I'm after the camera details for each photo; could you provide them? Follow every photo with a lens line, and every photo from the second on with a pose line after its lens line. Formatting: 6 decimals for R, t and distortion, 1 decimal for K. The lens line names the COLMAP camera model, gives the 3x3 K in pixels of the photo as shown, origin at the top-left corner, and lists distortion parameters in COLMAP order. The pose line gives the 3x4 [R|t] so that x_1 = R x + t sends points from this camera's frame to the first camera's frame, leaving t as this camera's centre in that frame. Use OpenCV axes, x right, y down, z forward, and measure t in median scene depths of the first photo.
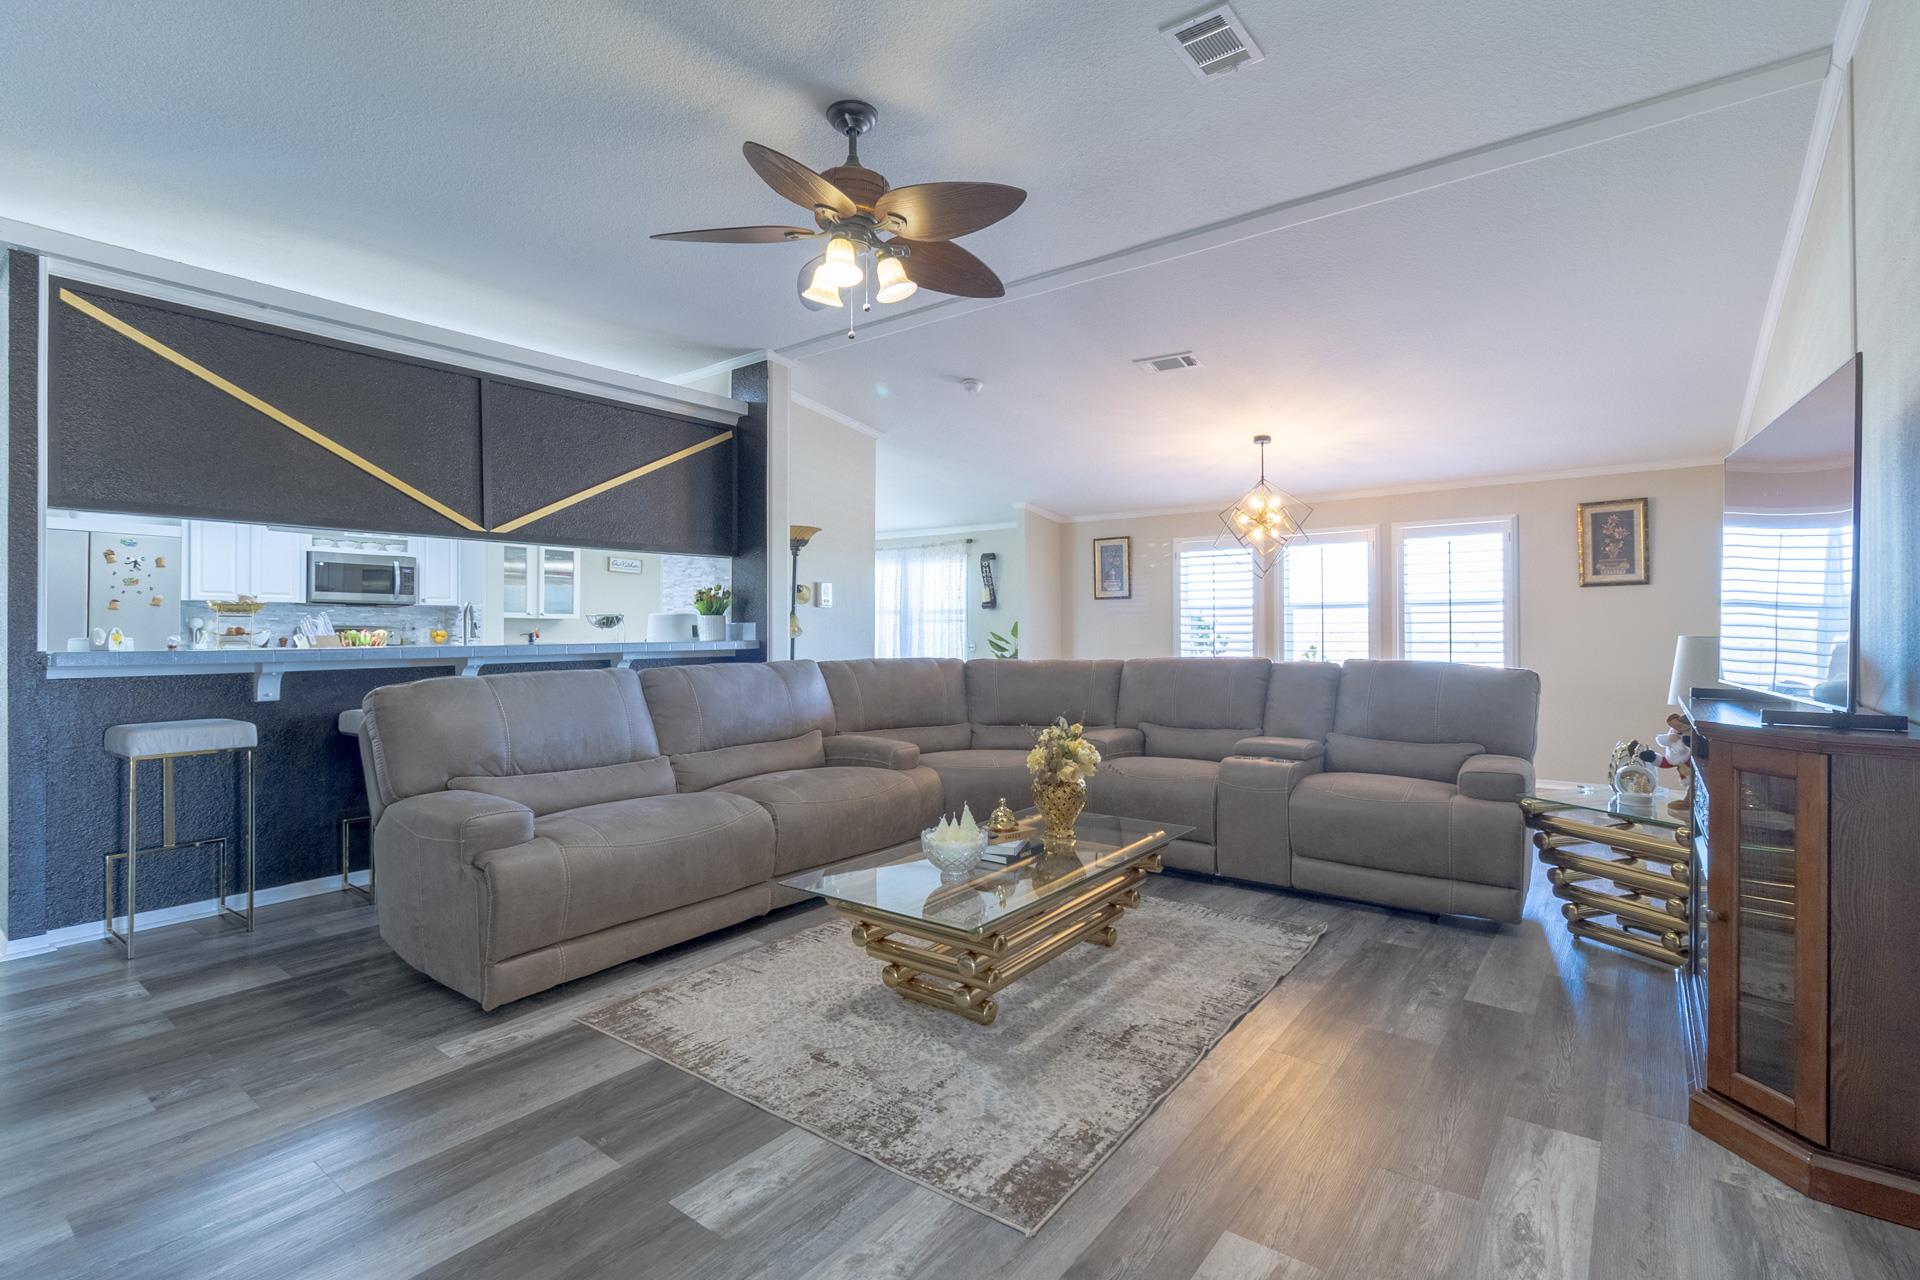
lens RADIAL K [[898.4, 0, 963.0], [0, 898.4, 624.2], [0, 0, 1]] dist [0.000255, -0.000099]
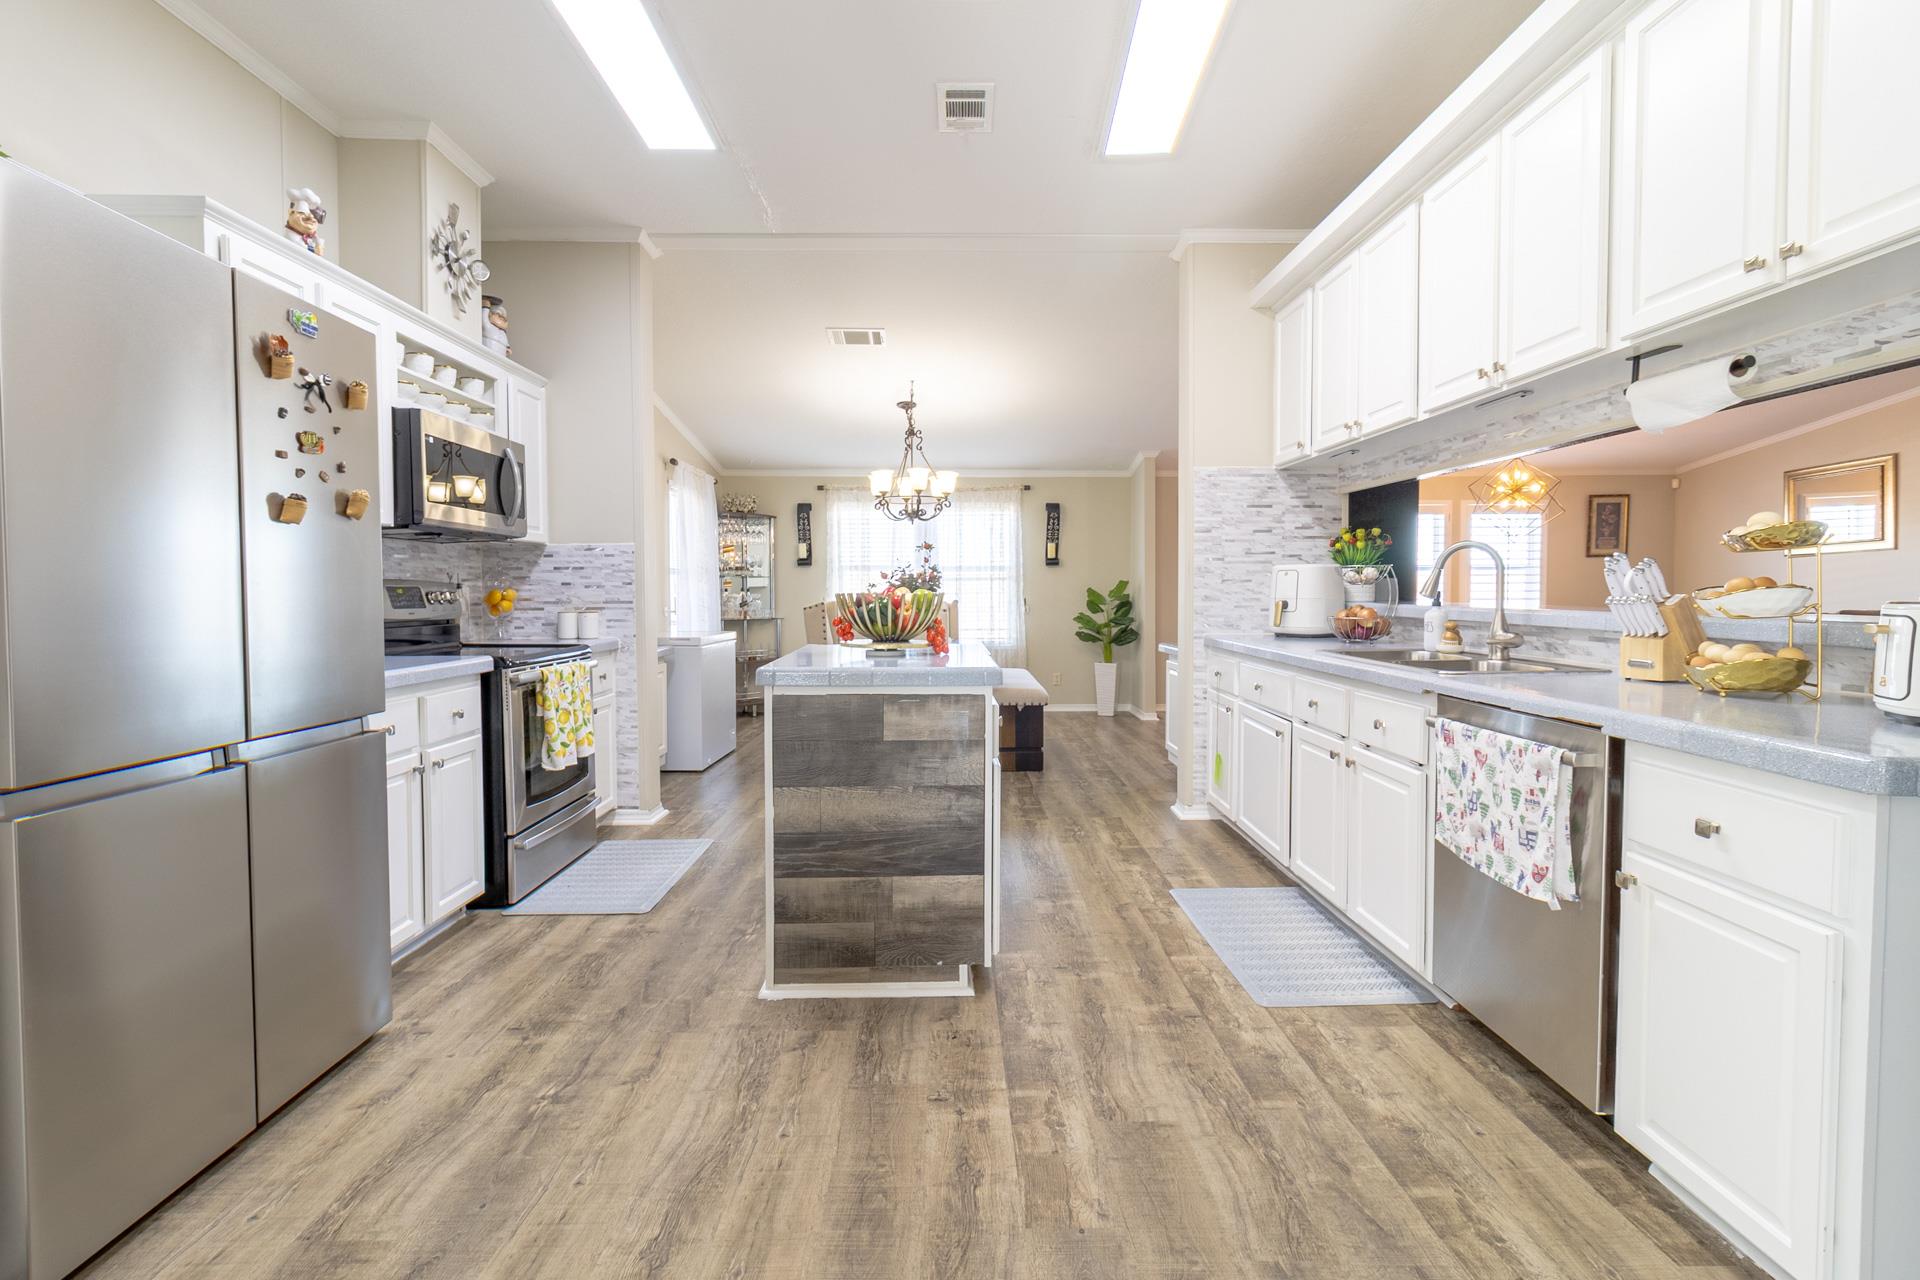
lens RADIAL K [[898.4, 0, 963.0], [0, 898.4, 624.2], [0, 0, 1]] dist [0.000255, -0.000099]
pose [[0.786161, -0.021049, 0.617663, -0.589575], [-0.003897, 0.999231, 0.039013, 0.006255], [-0.618009, -0.033077, 0.785475, 0.352030]]
